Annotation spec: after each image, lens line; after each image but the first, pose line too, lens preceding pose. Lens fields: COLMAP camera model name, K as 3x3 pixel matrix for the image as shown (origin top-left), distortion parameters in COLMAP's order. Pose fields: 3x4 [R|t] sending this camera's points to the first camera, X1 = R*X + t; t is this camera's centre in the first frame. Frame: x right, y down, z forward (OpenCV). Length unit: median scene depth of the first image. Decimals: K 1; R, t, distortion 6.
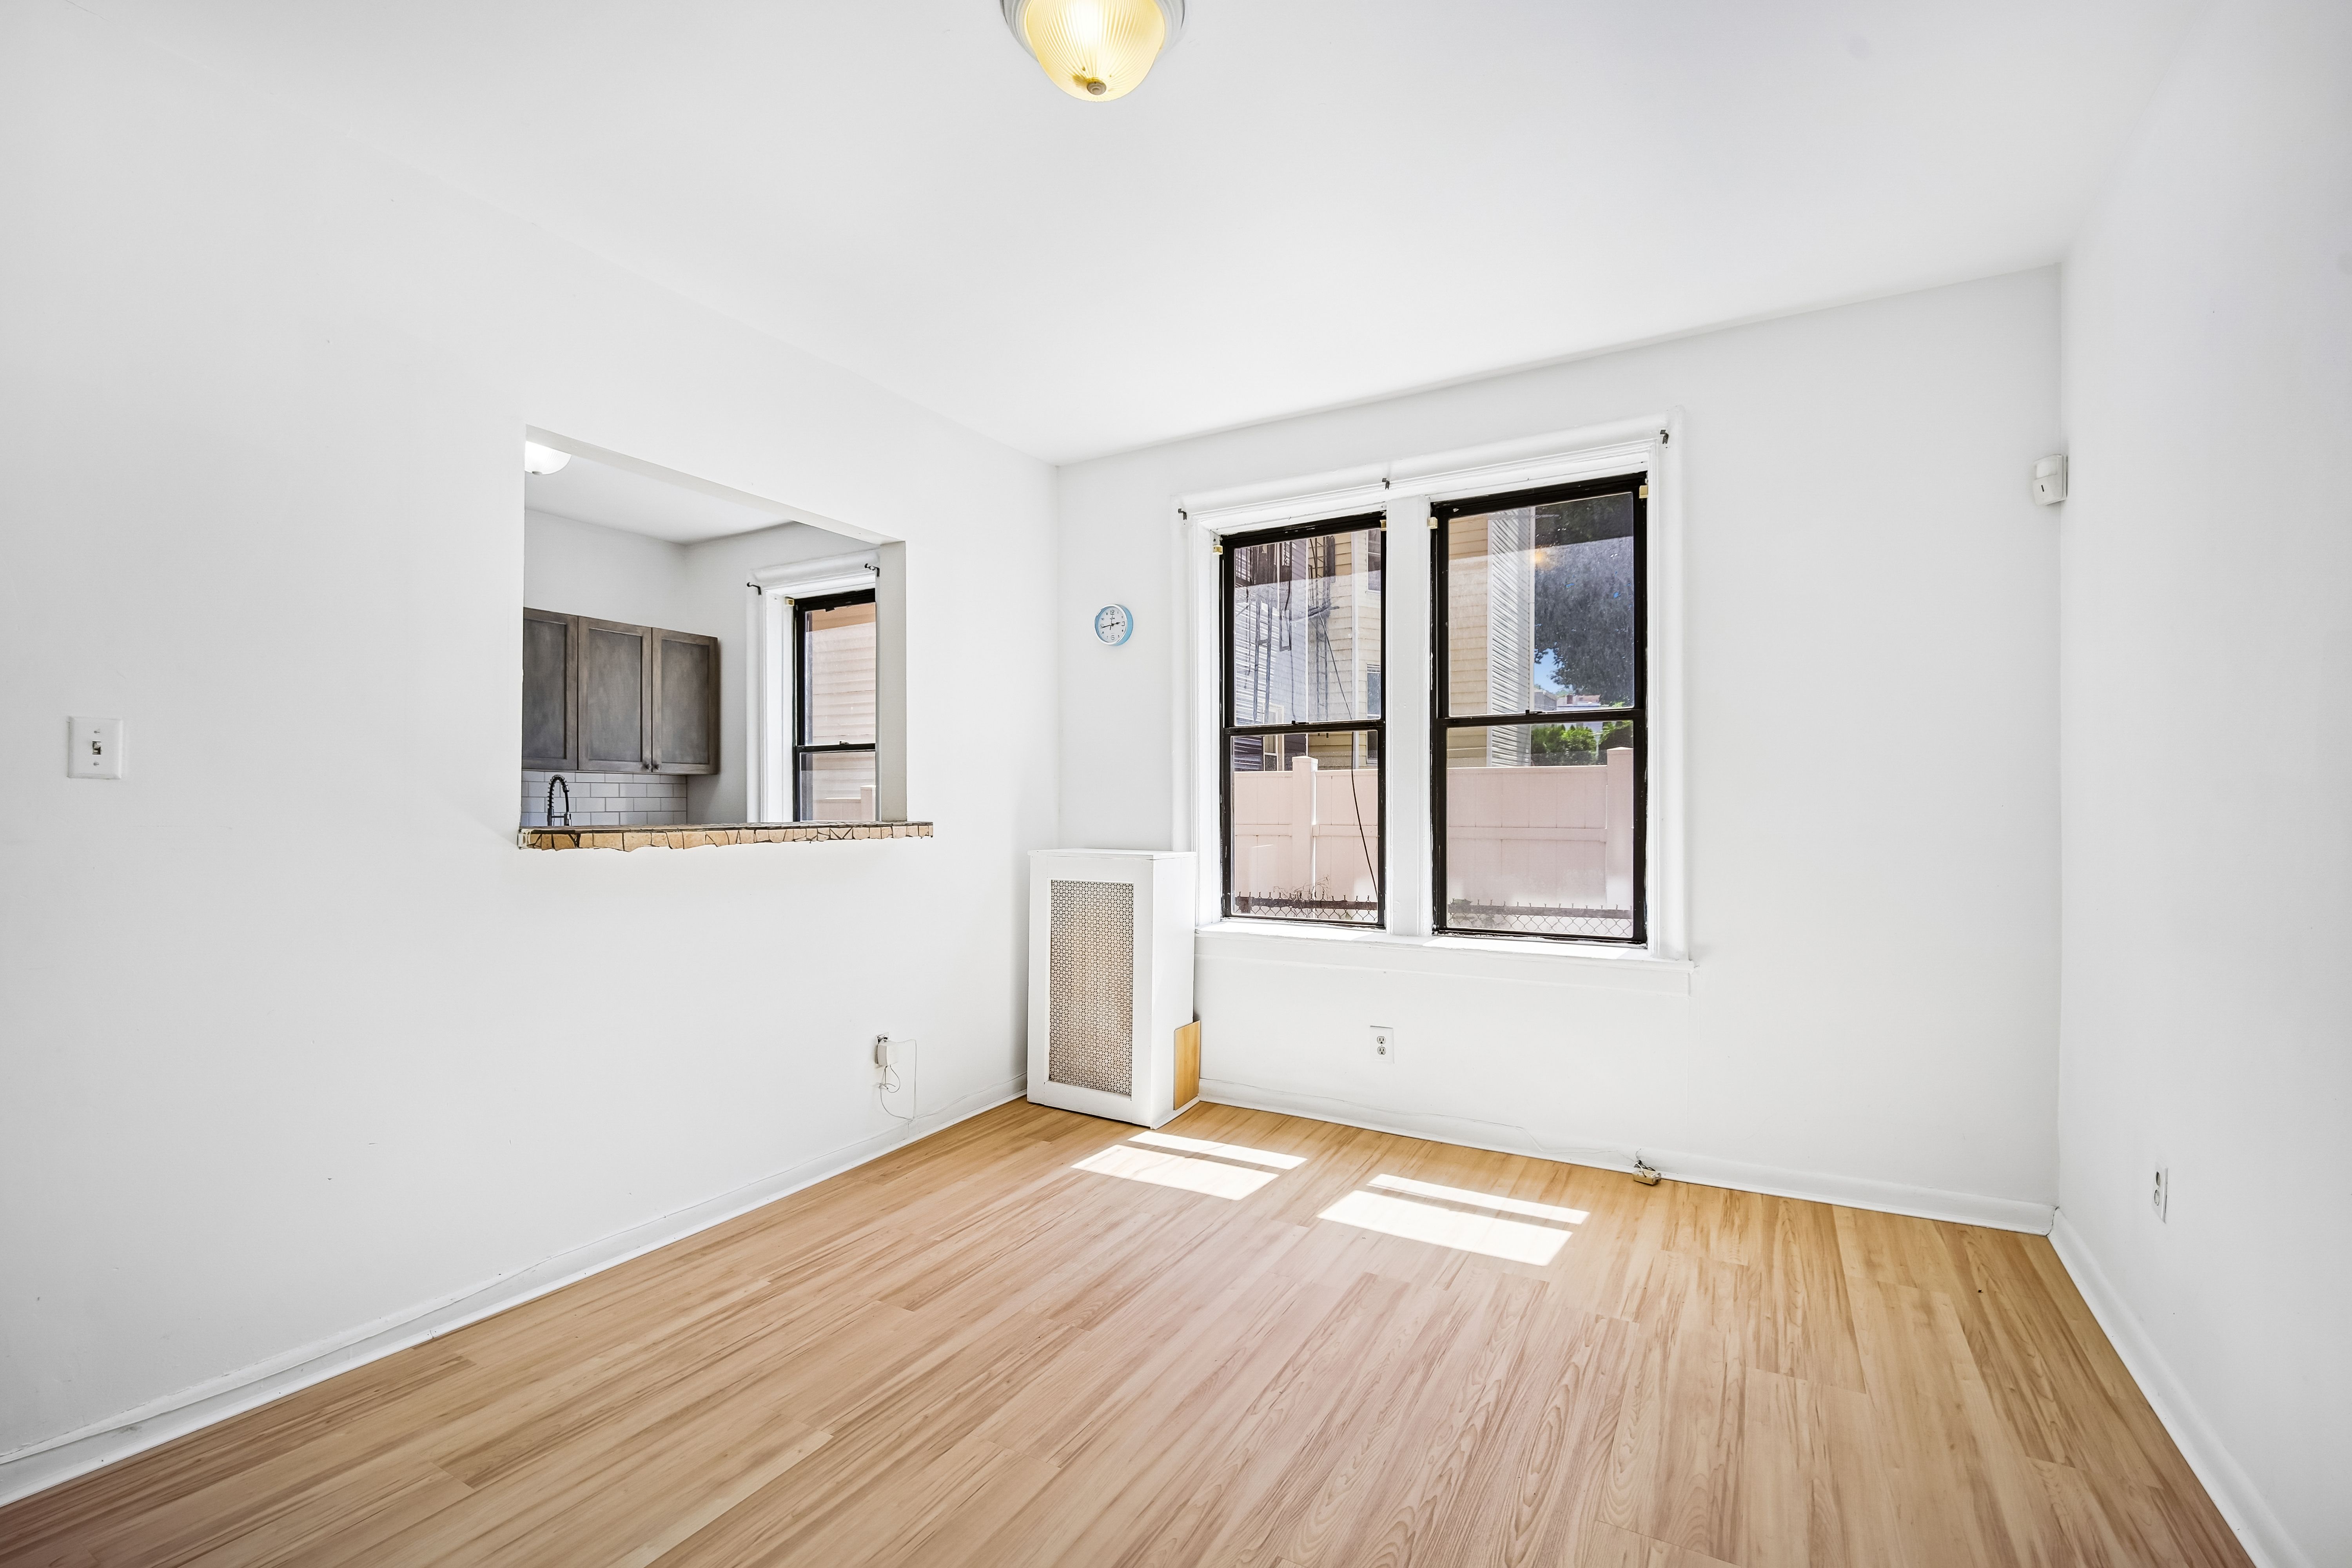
lens RADIAL K [[1031.5, 0, 1182.0], [0, 1031.5, 796.7], [0, 0, 1]] dist [-0.018594, 0.001274]
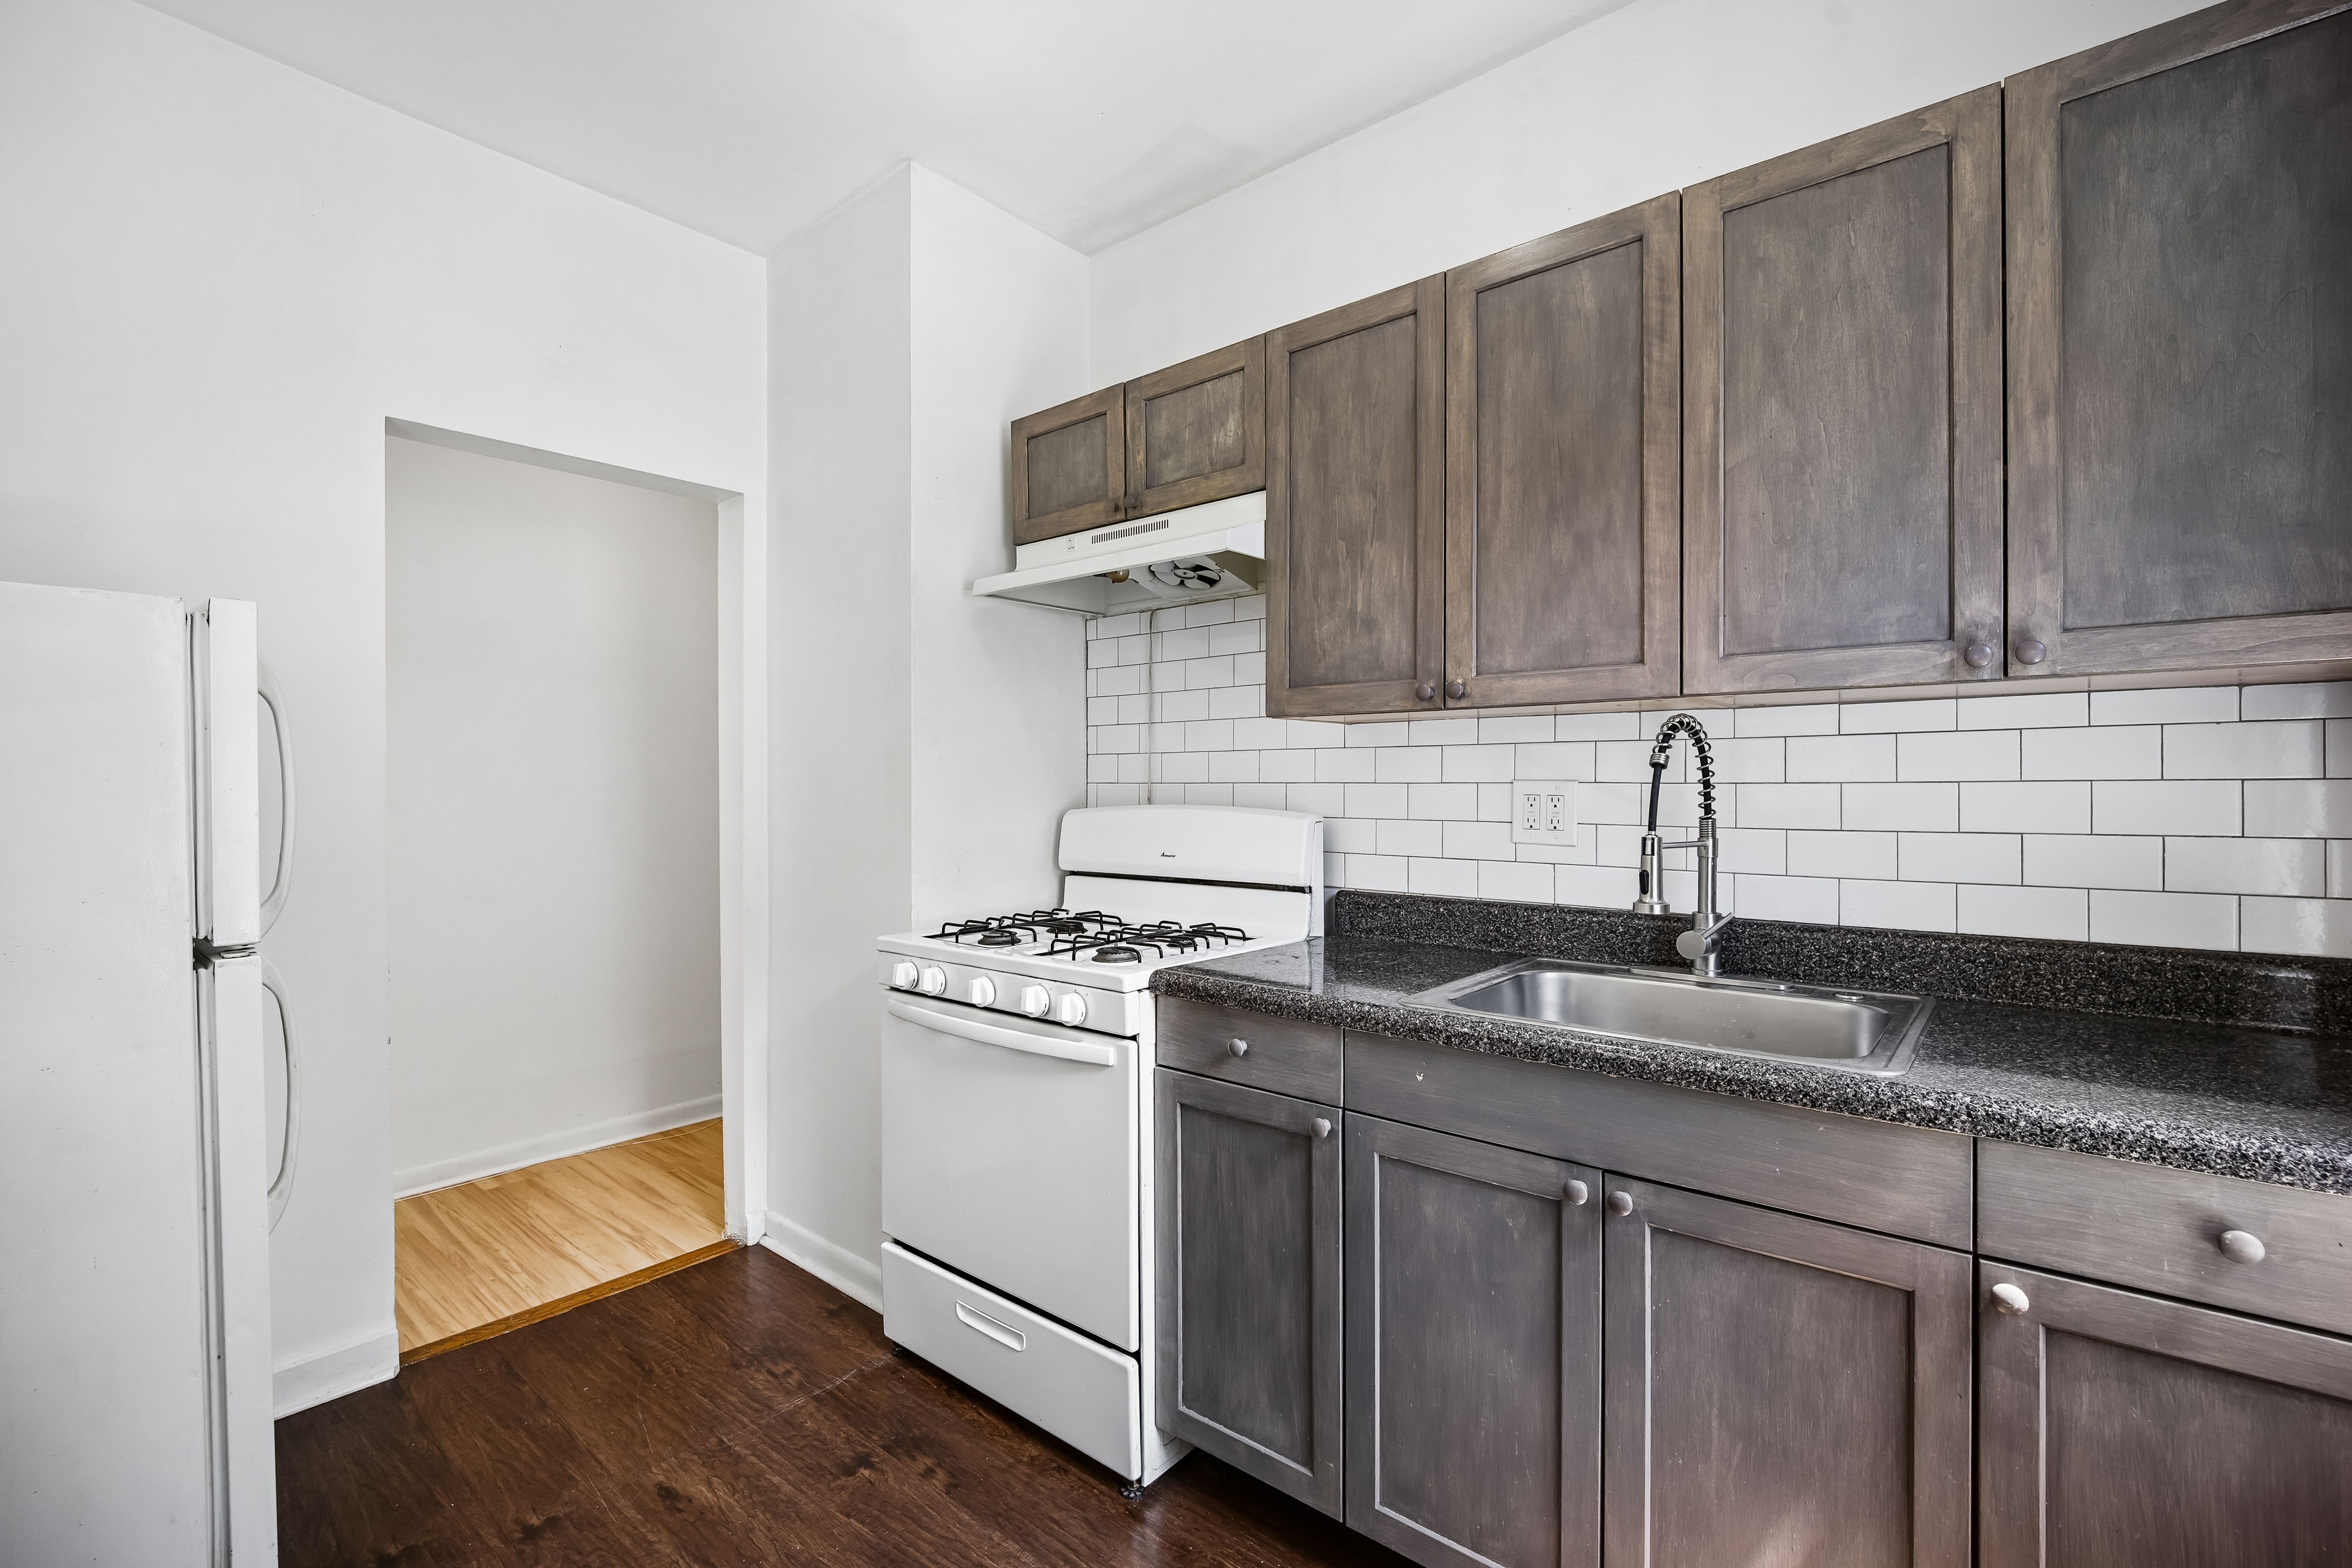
lens RADIAL K [[1031.5, 0, 1177.4], [0, 1031.5, 791.1], [0, 0, 1]] dist [-0.018594, 0.001274]
pose [[-0.180062, 0.008118, -0.983622, -0.247765], [0.012092, 0.999909, 0.006039, -0.001821], [0.983581, -0.010806, -0.180143, 0.848704]]
